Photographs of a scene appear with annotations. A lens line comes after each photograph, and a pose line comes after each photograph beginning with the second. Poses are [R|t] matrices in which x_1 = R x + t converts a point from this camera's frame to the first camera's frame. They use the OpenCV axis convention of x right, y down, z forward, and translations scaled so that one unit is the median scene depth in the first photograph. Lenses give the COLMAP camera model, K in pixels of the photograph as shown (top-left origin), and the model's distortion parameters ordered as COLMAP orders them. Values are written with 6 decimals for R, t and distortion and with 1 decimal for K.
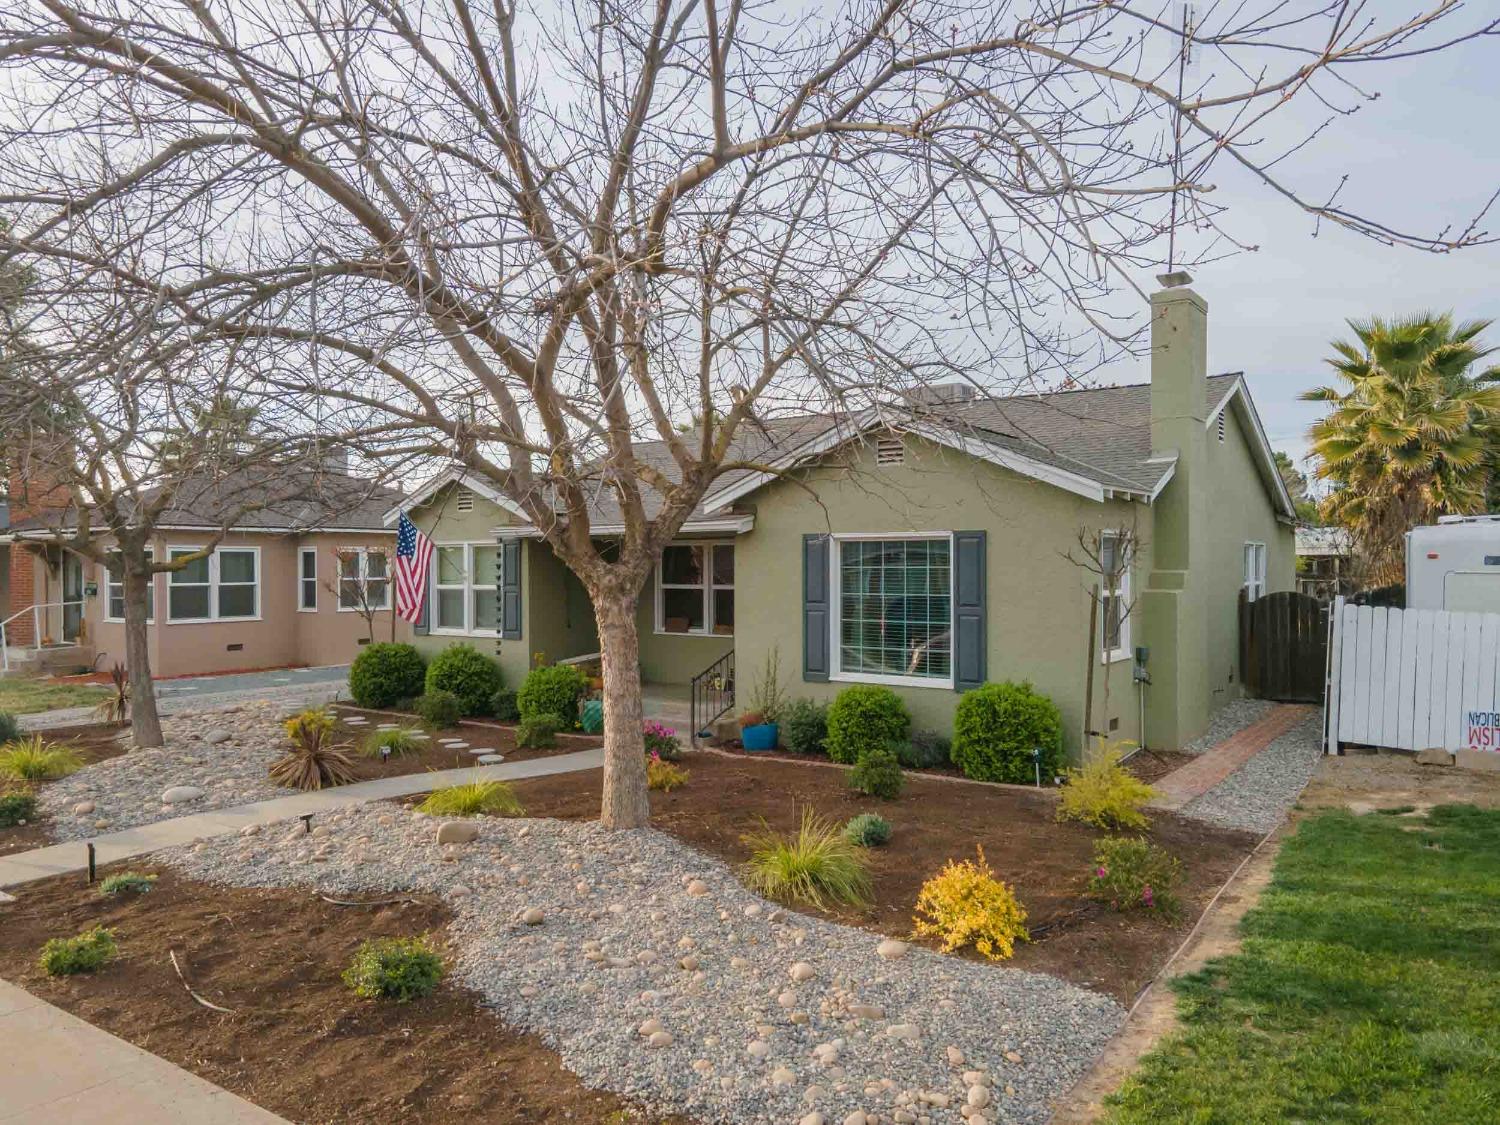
lens RADIAL K [[1091.3, 0, 750.0], [0, 1091.3, 562.5], [0, 0, 1]] dist [0.039705, 0.010950]
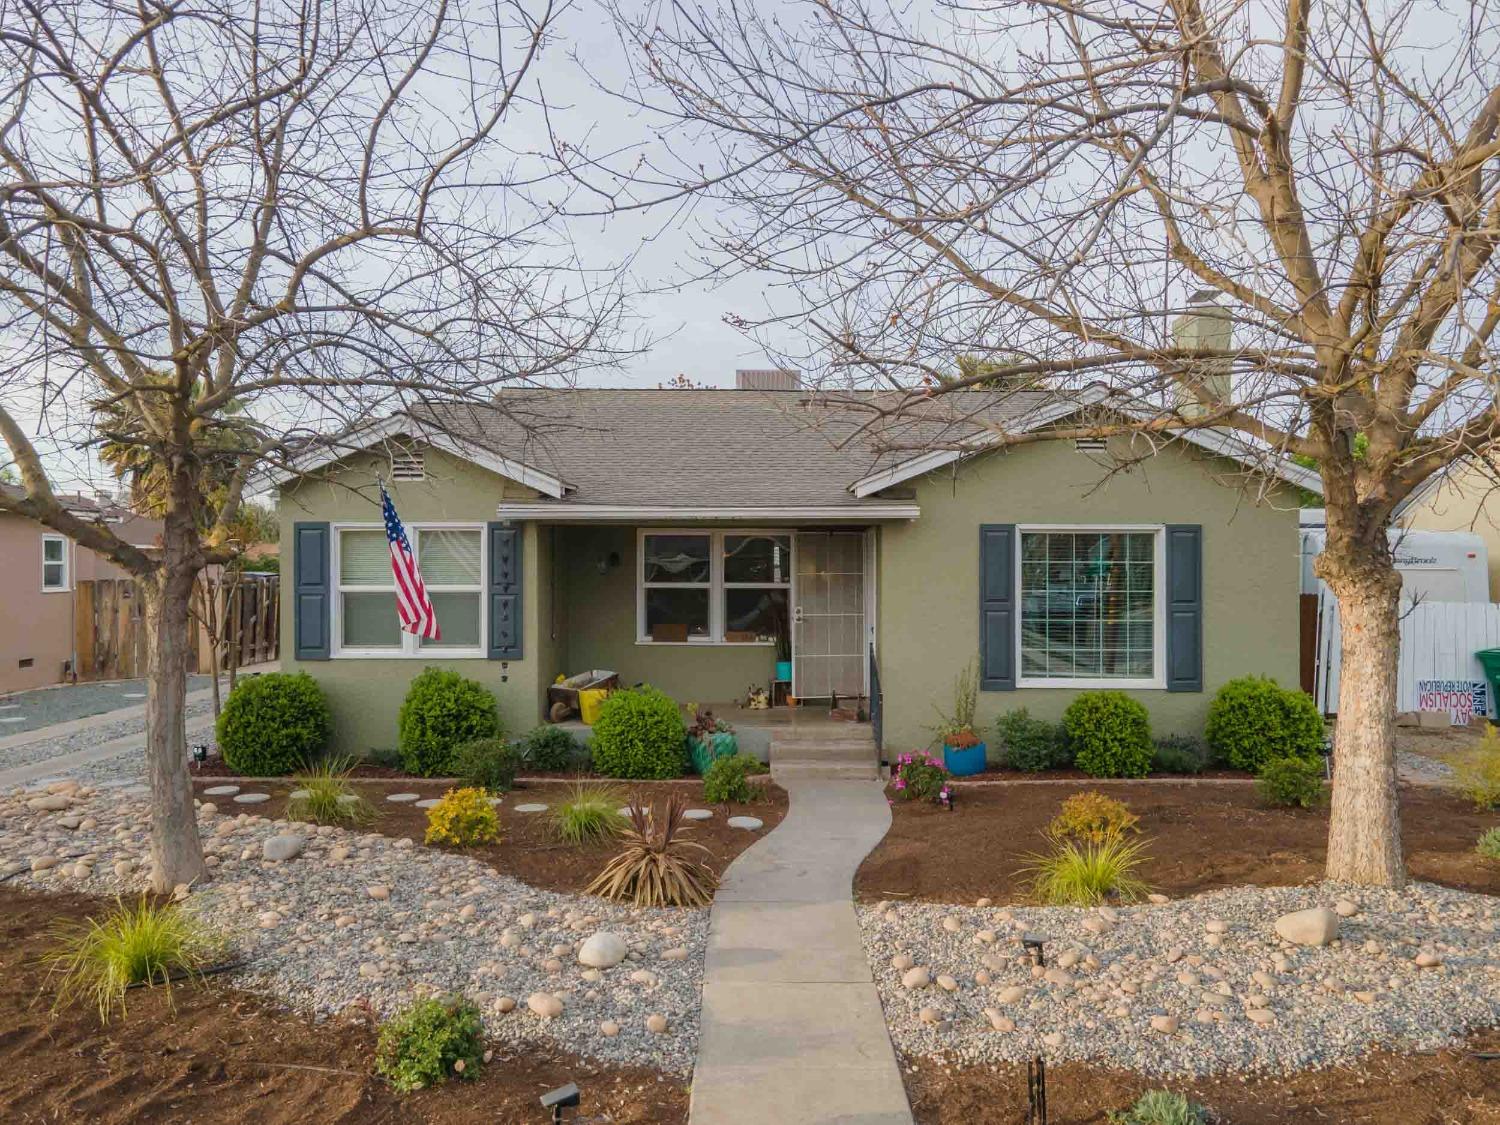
lens RADIAL K [[1091.3, 0, 750.0], [0, 1091.3, 562.5], [0, 0, 1]] dist [0.039705, 0.010950]
pose [[0.823461, 0.004245, 0.567358, -0.613866], [-0.004403, 0.999990, -0.001090, 0.006753], [-0.567356, -0.001601, 0.823471, 0.377557]]
